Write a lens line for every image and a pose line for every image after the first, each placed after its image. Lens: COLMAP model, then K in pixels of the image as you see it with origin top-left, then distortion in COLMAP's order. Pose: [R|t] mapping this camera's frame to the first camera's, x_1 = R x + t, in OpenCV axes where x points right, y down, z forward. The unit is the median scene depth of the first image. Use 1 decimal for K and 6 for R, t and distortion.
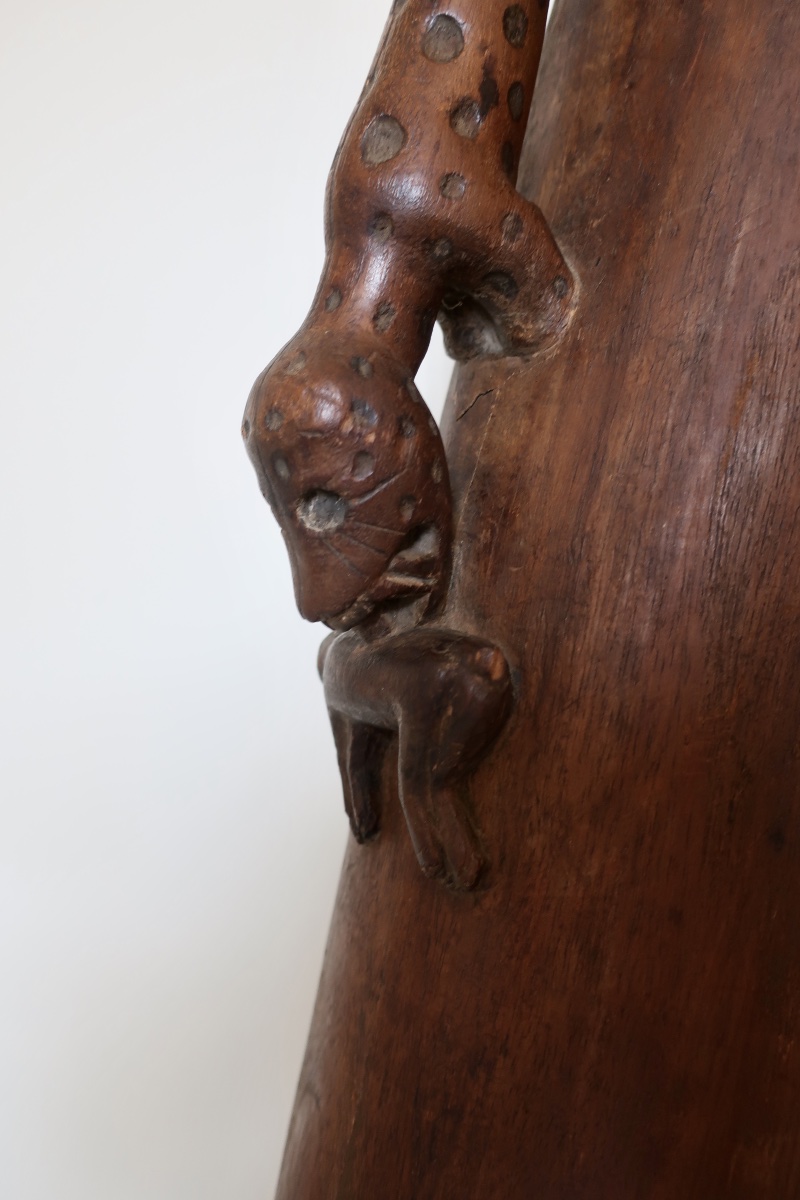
lens RADIAL K [[988.7, 0, 404.6], [0, 988.7, 570.9], [0, 0, 1]] dist [0.006355, 0.010164]
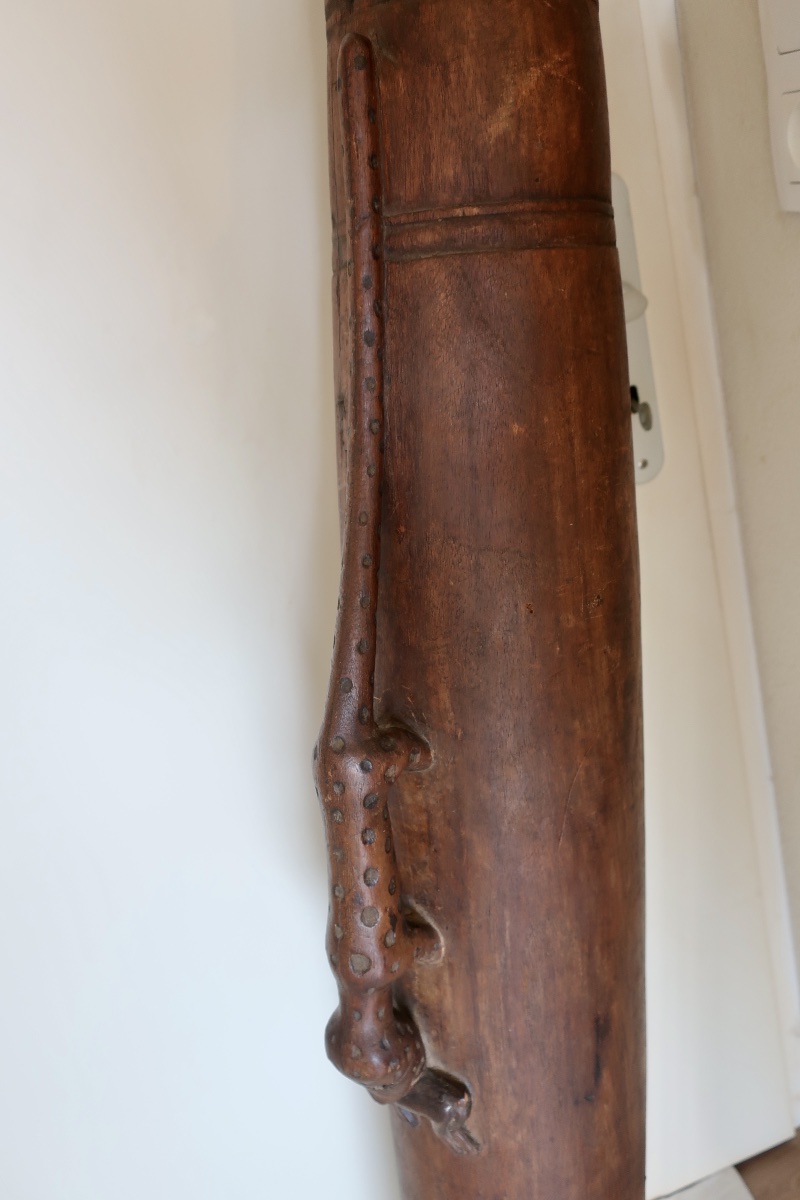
lens RADIAL K [[988.7, 0, 404.6], [0, 988.7, 570.9], [0, 0, 1]] dist [0.006355, 0.010164]
pose [[0.892438, -0.388339, 0.229666, -0.103666], [0.283975, 0.879056, 0.382908, -2.075834], [-0.350588, -0.276502, 0.894782, -0.837177]]
